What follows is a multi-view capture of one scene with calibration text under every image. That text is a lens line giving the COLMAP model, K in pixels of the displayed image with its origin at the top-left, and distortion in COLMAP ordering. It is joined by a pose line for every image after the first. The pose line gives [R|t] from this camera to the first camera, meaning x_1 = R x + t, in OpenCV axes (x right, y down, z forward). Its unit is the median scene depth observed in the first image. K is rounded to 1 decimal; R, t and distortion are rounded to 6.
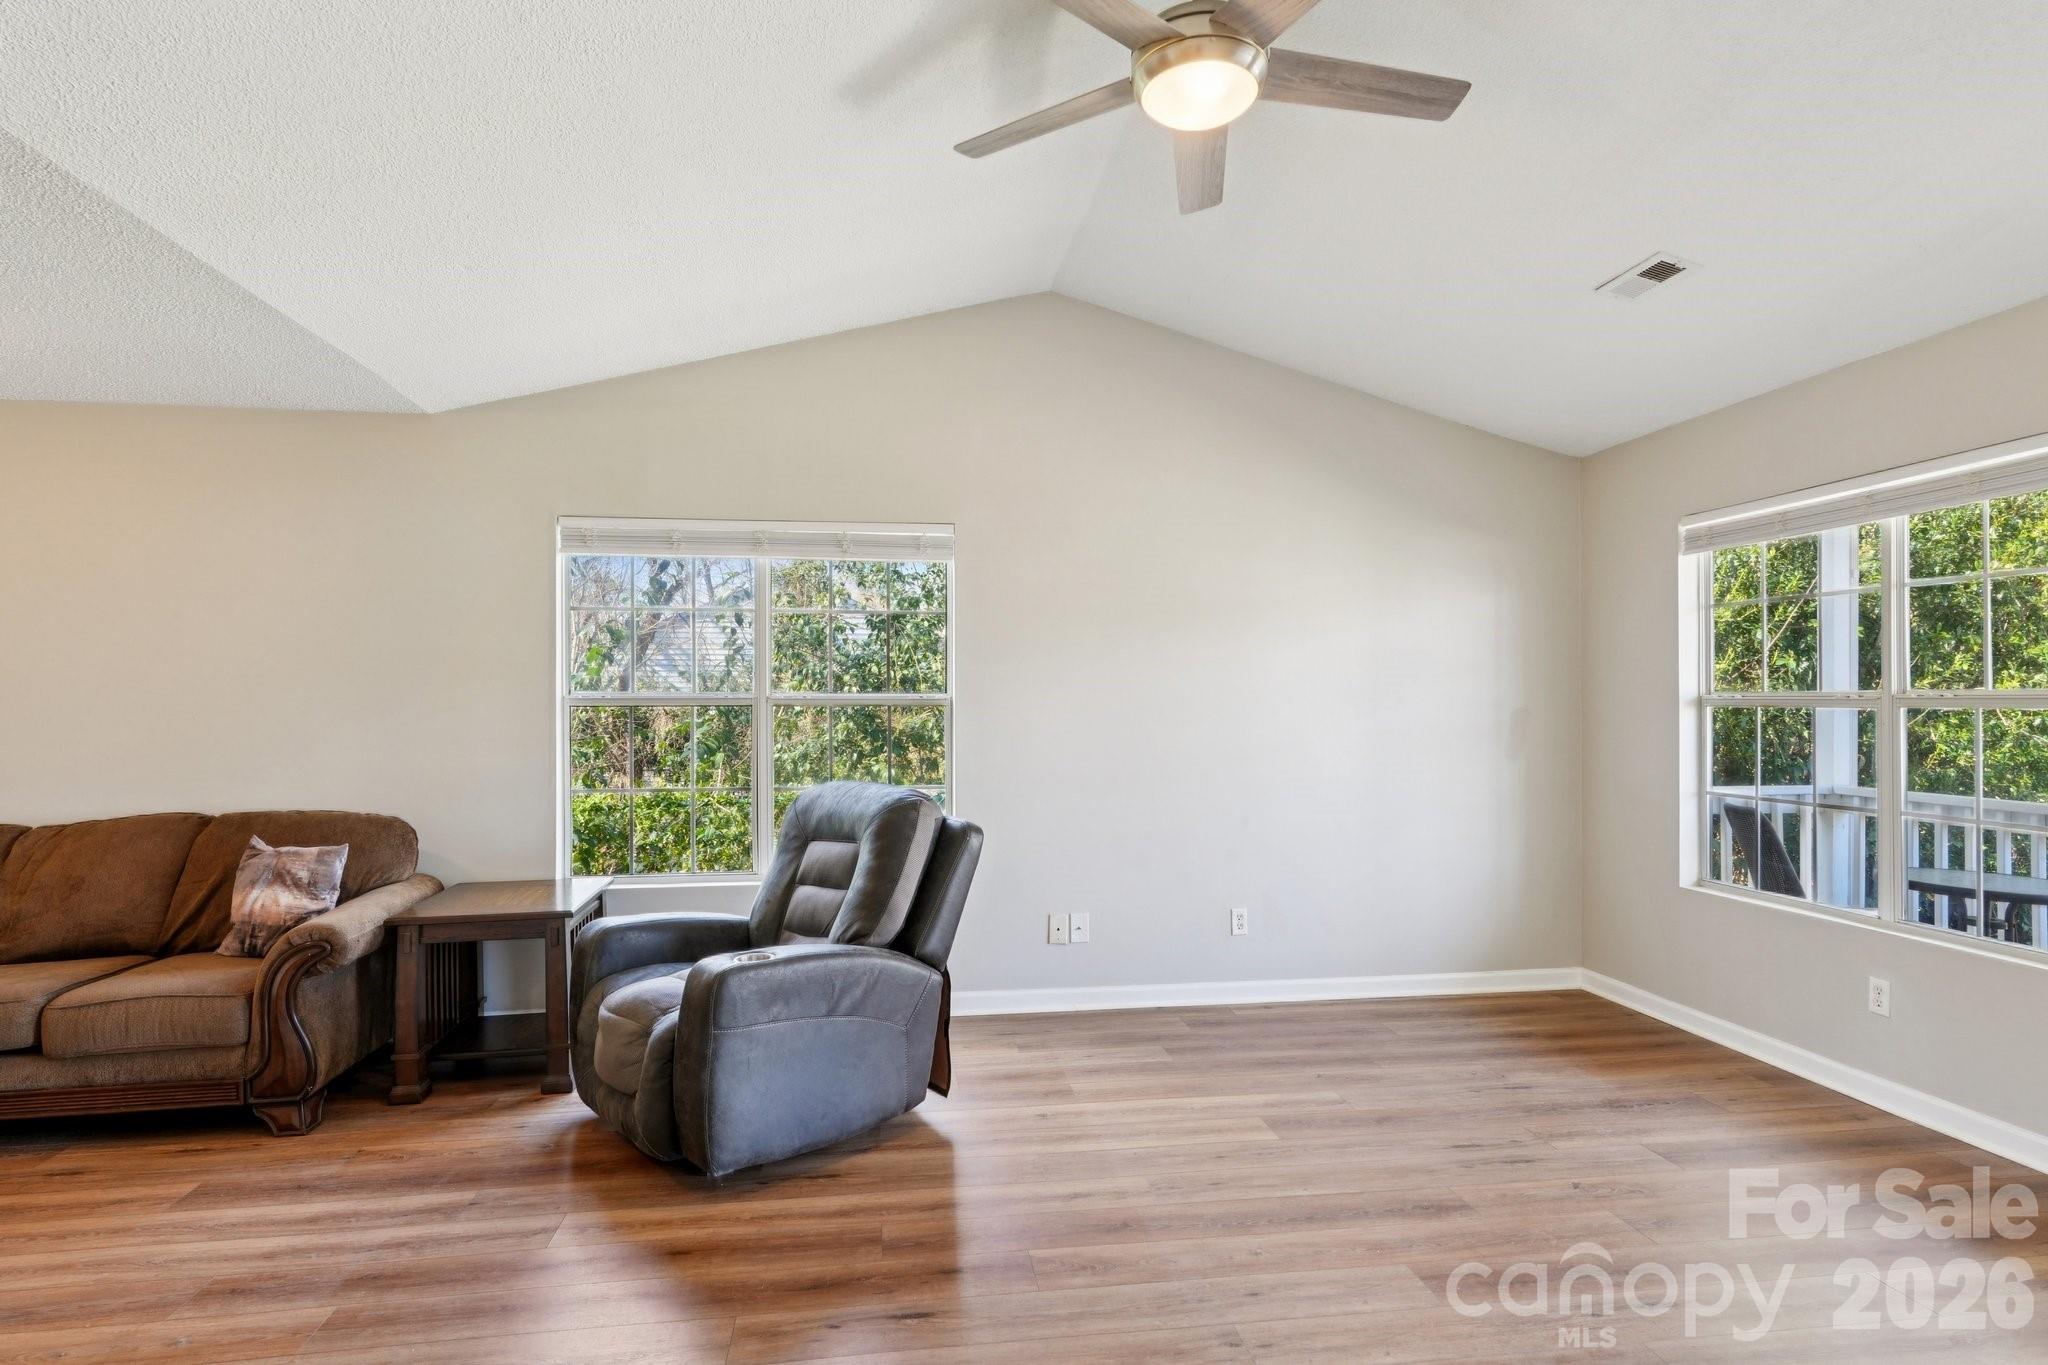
lens RADIAL K [[1073.8, 0, 1023.5], [0, 1073.8, 710.0], [0, 0, 1]] dist [-0.000290, 0.001123]
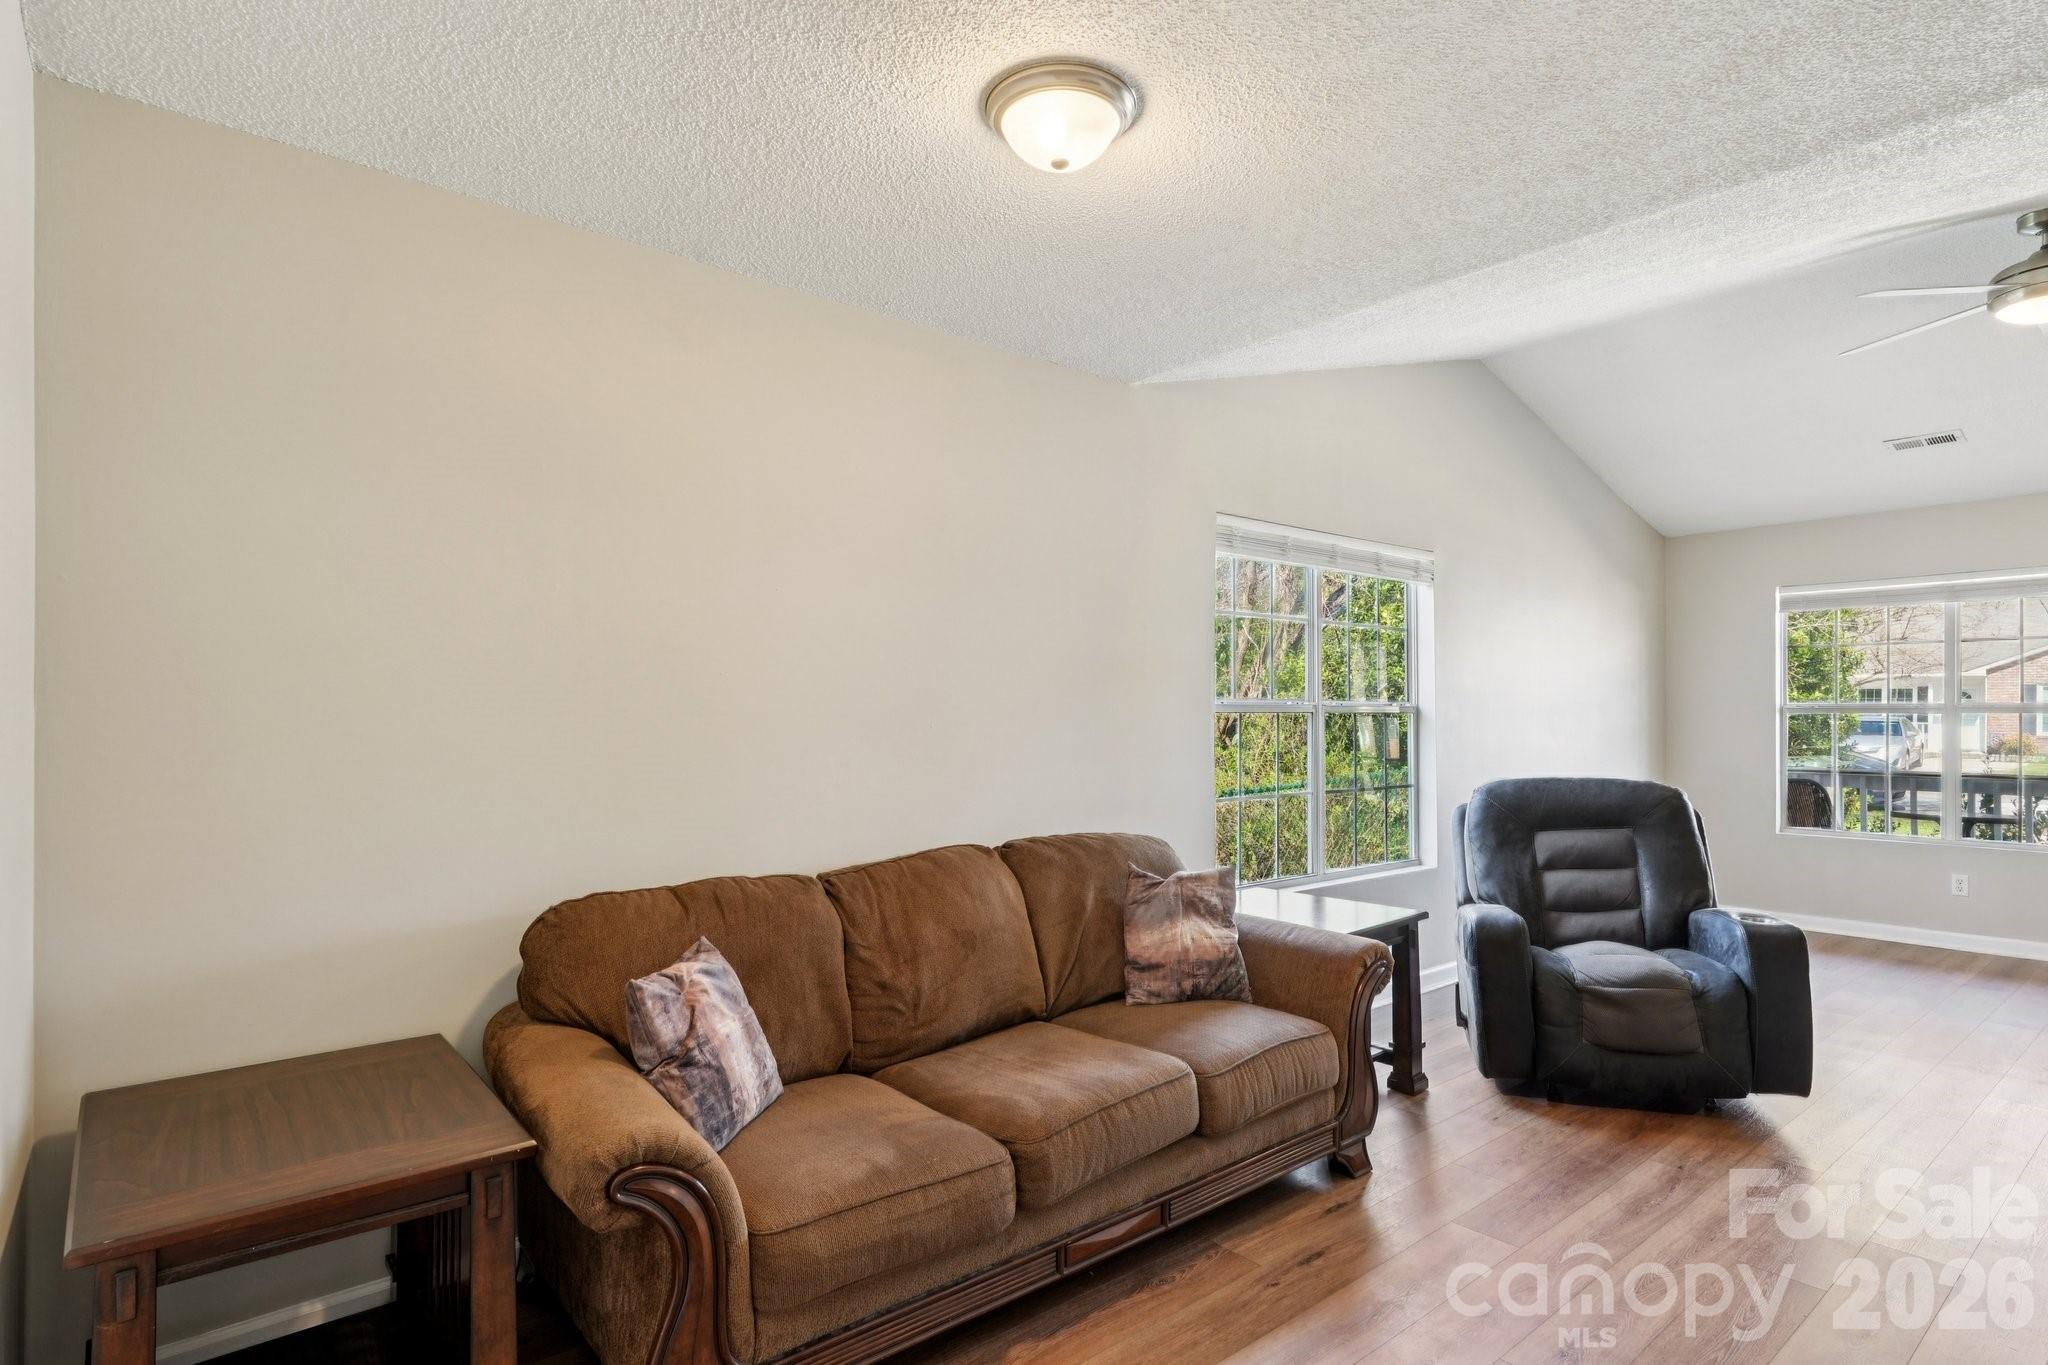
lens RADIAL K [[1073.8, 0, 1023.5], [0, 1073.8, 710.0], [0, 0, 1]] dist [-0.000290, 0.001123]
pose [[0.850047, 0.001767, 0.526703, -1.295114], [0.002496, 0.999970, -0.007383, 0.001639], [-0.526700, 0.007591, 0.850017, 0.331718]]
